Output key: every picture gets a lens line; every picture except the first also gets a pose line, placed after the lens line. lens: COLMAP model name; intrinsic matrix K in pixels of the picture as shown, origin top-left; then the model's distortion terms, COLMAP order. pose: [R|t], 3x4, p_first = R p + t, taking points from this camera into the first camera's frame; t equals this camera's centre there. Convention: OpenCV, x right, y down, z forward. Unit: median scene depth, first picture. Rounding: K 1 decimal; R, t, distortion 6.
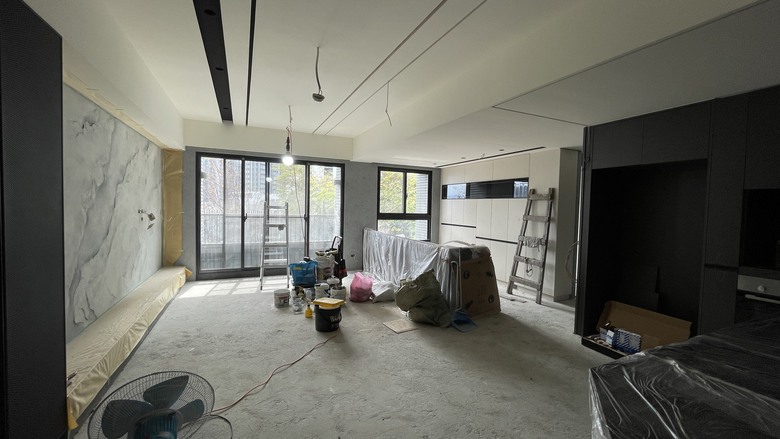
lens RADIAL K [[318.9, 0, 388.2], [0, 318.9, 220.0], [0, 0, 1]] dist [-0.004878, -0.001059]
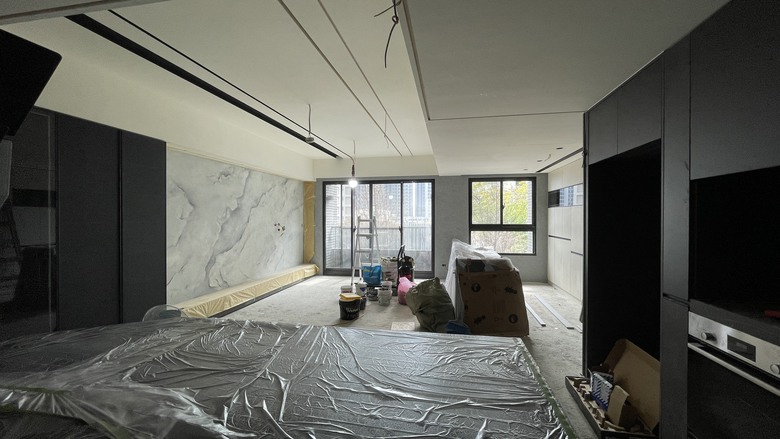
lens RADIAL K [[318.9, 0, 389.5], [0, 318.9, 221.3], [0, 0, 1]] dist [-0.004878, -0.001059]
pose [[0.813741, -0.017238, -0.580972, 0.427910], [-0.003601, 0.999391, -0.034696, 0.005599], [0.581217, 0.030326, 0.813184, 0.048442]]
